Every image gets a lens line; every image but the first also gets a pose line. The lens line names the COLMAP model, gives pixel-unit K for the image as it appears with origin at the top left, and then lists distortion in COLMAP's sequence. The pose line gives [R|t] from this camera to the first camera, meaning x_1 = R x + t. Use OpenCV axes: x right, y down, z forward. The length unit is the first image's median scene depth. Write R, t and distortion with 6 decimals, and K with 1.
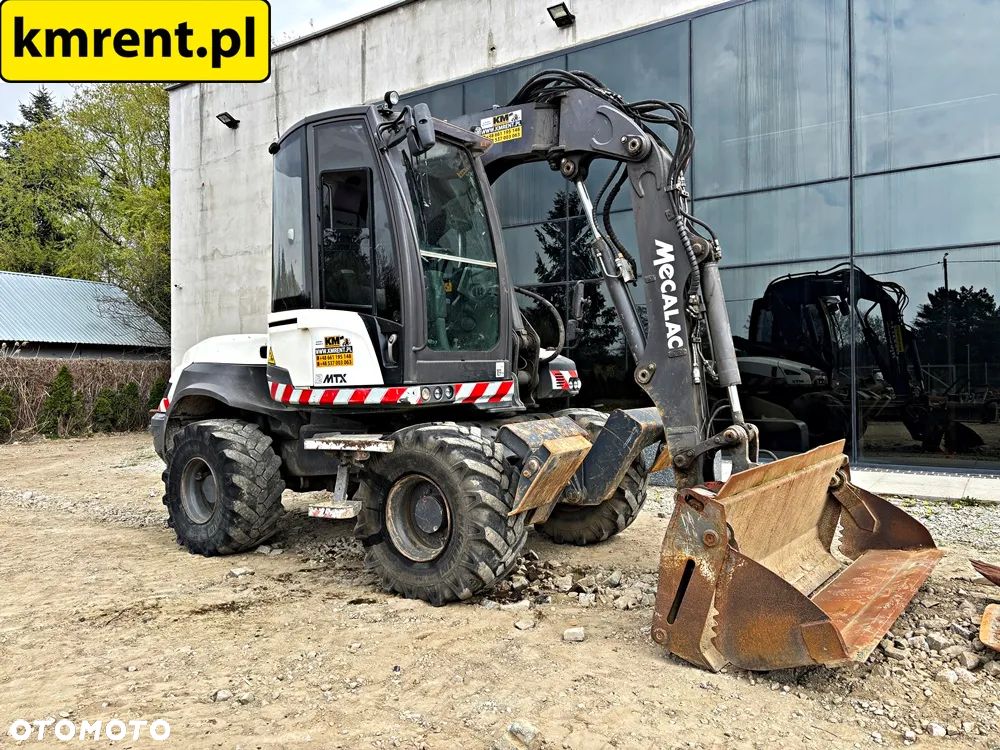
lens RADIAL K [[740.7, 0, 515.2], [0, 740.7, 378.7], [0, 0, 1]] dist [0.045910, -0.050681]
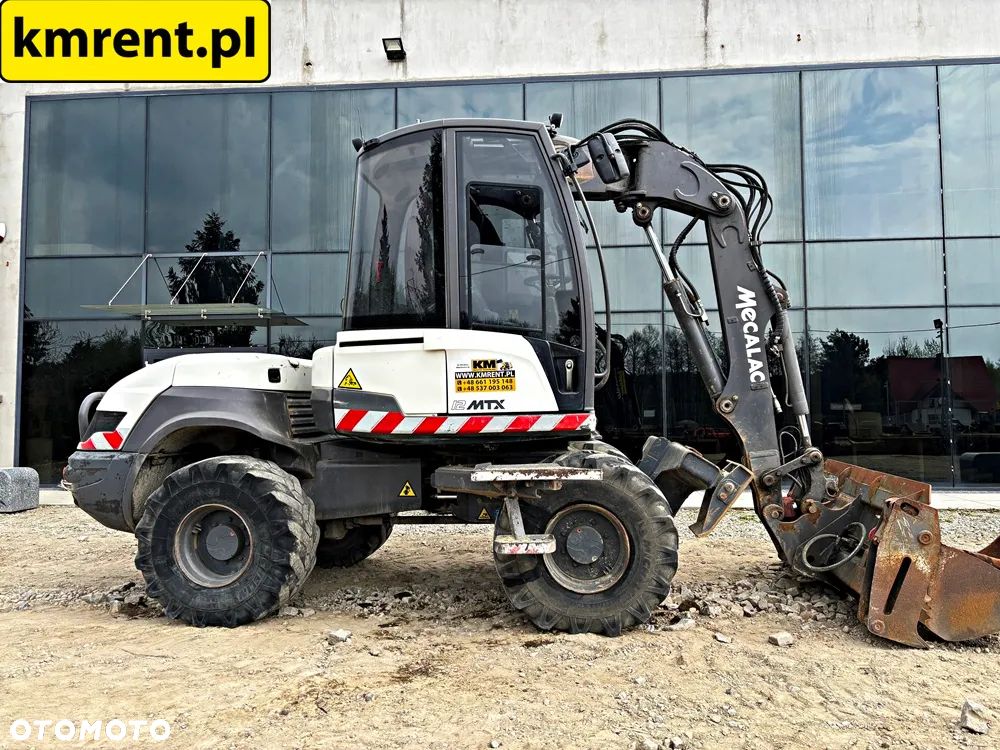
lens RADIAL K [[740.7, 0, 502.5], [0, 740.7, 383.4], [0, 0, 1]] dist [0.045910, -0.050681]
pose [[0.879382, 0.024900, 0.475465, -0.657751], [-0.002525, 0.998861, -0.047640, 0.016737], [-0.476110, 0.040693, 0.878444, 0.175815]]
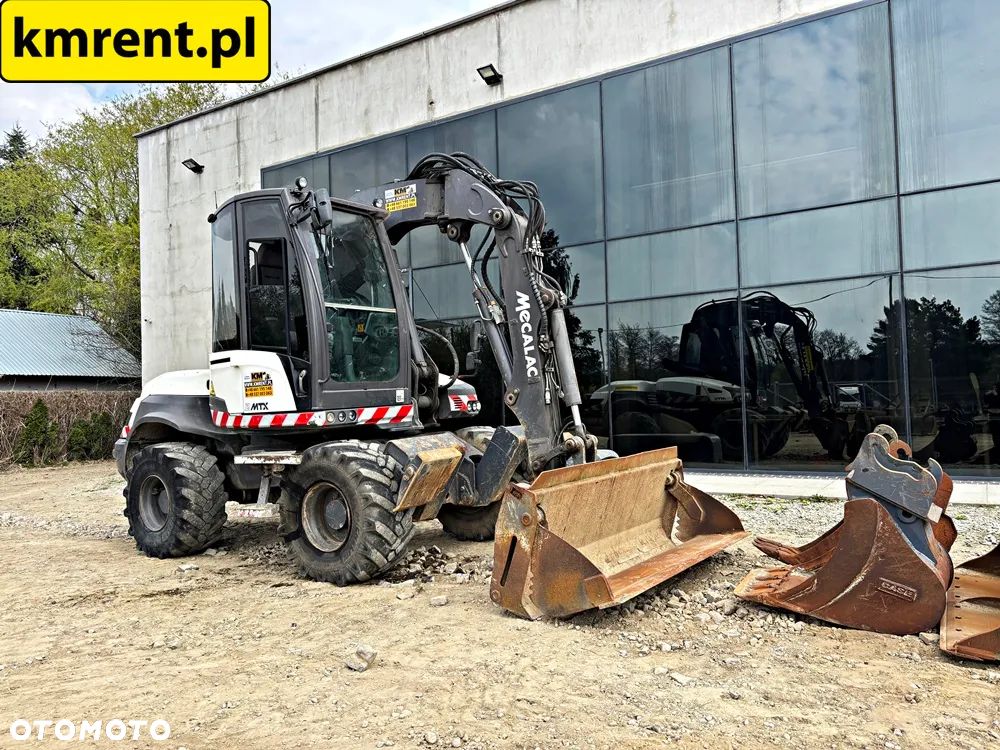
lens RADIAL K [[740.7, 0, 514.0], [0, 740.7, 383.6], [0, 0, 1]] dist [0.045910, -0.050681]
pose [[0.999545, -0.020264, 0.022344, 0.152171], [0.020757, 0.999541, -0.022061, -0.002098], [-0.021886, 0.022515, 0.999507, -0.246722]]
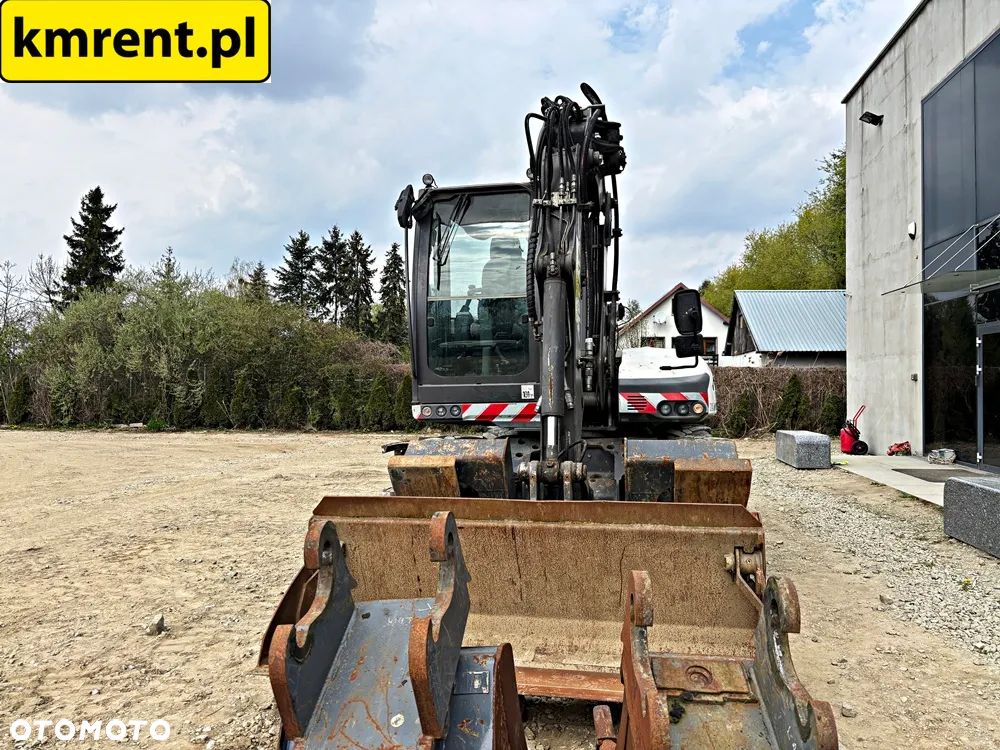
lens RADIAL K [[740.7, 0, 495.7], [0, 740.7, 372.6], [0, 0, 1]] dist [0.045910, -0.050681]
pose [[0.406209, -0.010045, -0.913725, 1.017550], [0.000461, 0.999942, -0.010788, -0.030562], [0.913780, 0.003960, 0.406190, 0.564674]]
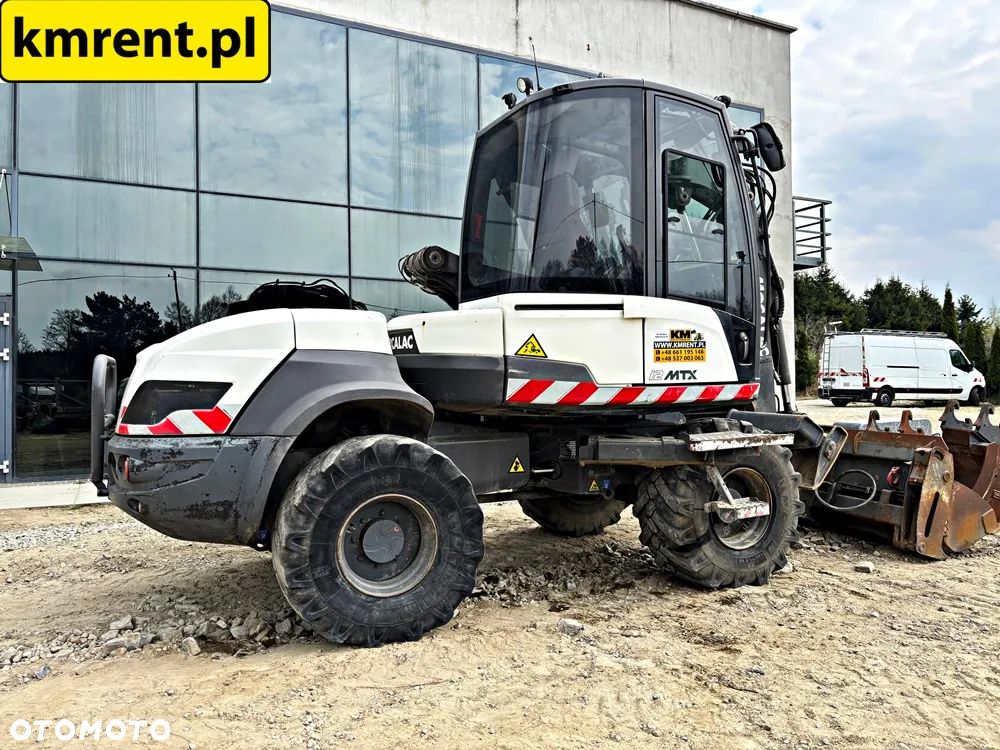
lens RADIAL K [[740.7, 0, 490.6], [0, 740.7, 375.2], [0, 0, 1]] dist [0.045910, -0.050681]
pose [[0.511538, 0.014321, 0.859141, -1.153311], [0.003793, 0.999814, -0.018924, 0.016513], [-0.859252, 0.012939, 0.511389, 0.721158]]
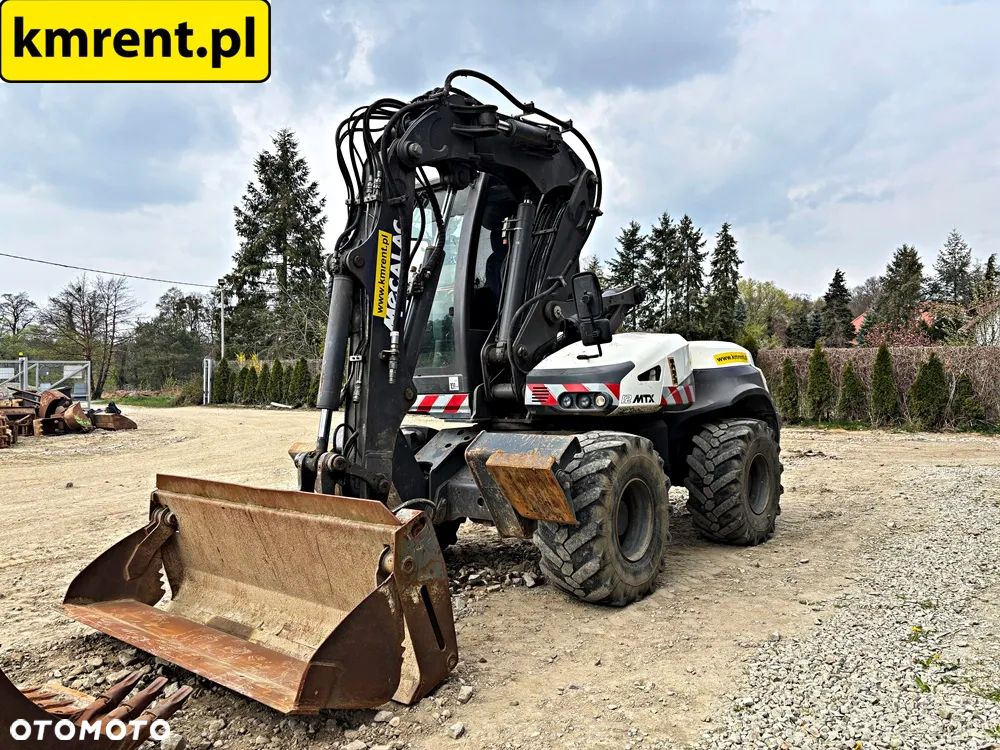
lens RADIAL K [[740.7, 0, 500.7], [0, 740.7, 368.3], [0, 0, 1]] dist [0.045910, -0.050681]
pose [[-0.054355, -0.002063, -0.998520, 1.147661], [0.016327, 0.999862, -0.002955, -0.032492], [0.998388, -0.016463, -0.054314, 1.220592]]
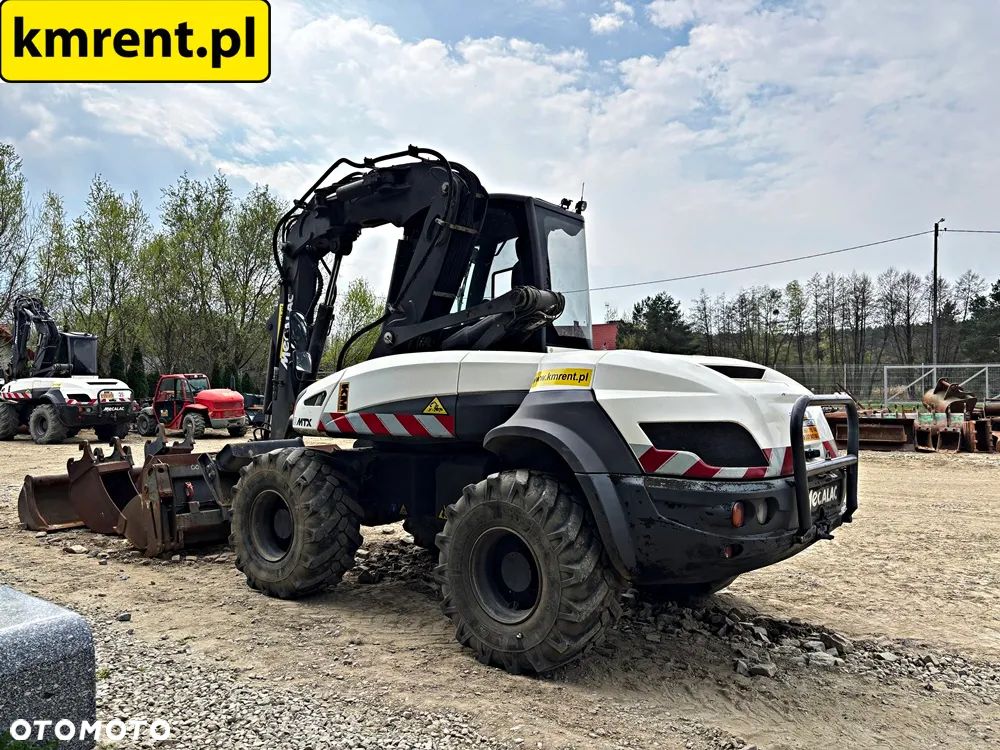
lens RADIAL K [[740.7, 0, 504.5], [0, 740.7, 372.4], [0, 0, 1]] dist [0.045910, -0.050681]
pose [[-0.999076, 0.009048, 0.042019, -0.284833], [0.008251, 0.999783, -0.019114, -0.040103], [-0.042183, -0.018749, -0.998934, 2.492299]]
